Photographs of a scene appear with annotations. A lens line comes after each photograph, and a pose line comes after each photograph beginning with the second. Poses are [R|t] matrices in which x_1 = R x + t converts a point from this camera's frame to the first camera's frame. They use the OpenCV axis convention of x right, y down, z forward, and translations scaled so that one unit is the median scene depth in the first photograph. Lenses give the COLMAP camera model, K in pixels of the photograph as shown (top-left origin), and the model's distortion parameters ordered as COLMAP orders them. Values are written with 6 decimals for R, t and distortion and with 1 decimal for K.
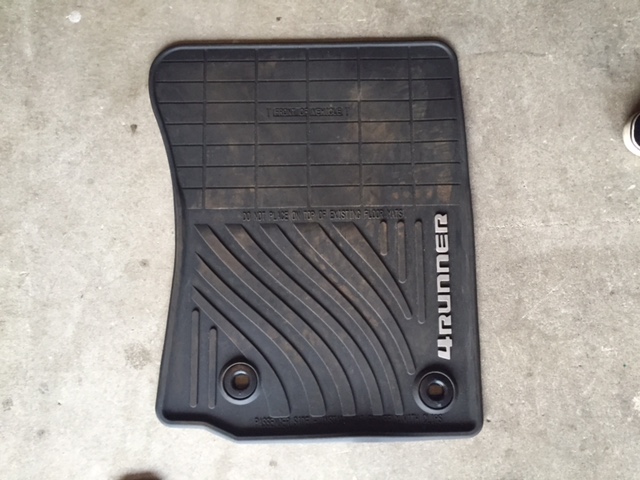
lens RADIAL K [[539.8, 0, 323.1], [0, 539.8, 240.1], [0, 0, 1]] dist [0.077959, -0.108483]
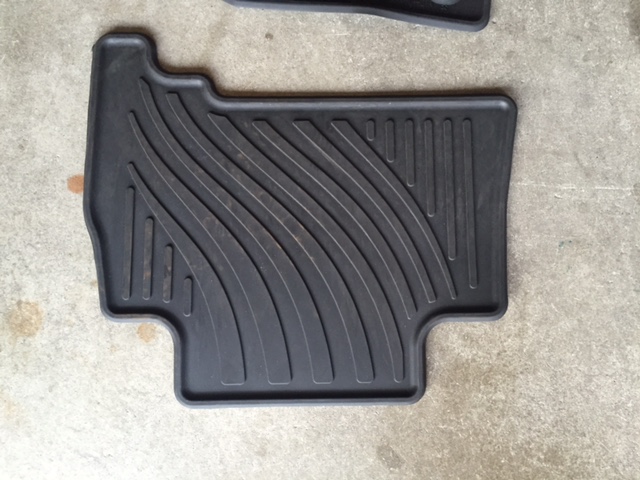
lens RADIAL K [[539.8, 0, 307.6], [0, 539.8, 251.3], [0, 0, 1]] dist [0.077959, -0.108483]
pose [[0.991851, 0.126984, 0.010297, 0.014539], [-0.127049, 0.991879, 0.005908, 0.745294], [-0.009464, -0.007168, 0.999930, 0.025301]]
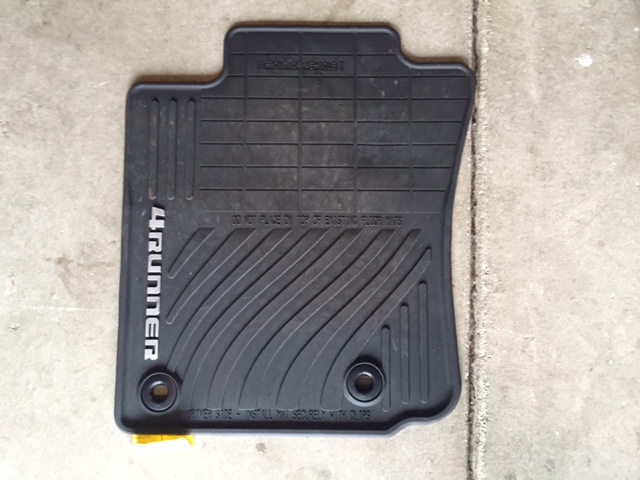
lens RADIAL K [[539.8, 0, 314.3], [0, 539.8, 238.5], [0, 0, 1]] dist [0.077959, -0.108483]
pose [[0.994643, 0.103262, 0.004661, -0.934359], [-0.103350, 0.994298, 0.026292, -0.092907], [-0.001919, -0.026633, 0.999643, 0.080891]]
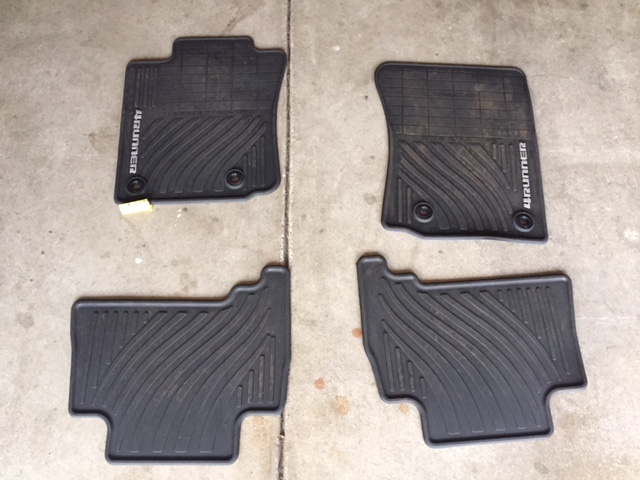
lens RADIAL K [[539.8, 0, 318.6], [0, 539.8, 243.8], [0, 0, 1]] dist [0.077959, -0.108483]
pose [[0.997889, 0.063912, 0.011569, -0.529700], [-0.059304, 0.969208, -0.238996, 0.836106], [-0.026487, 0.237805, 0.970952, -0.840806]]
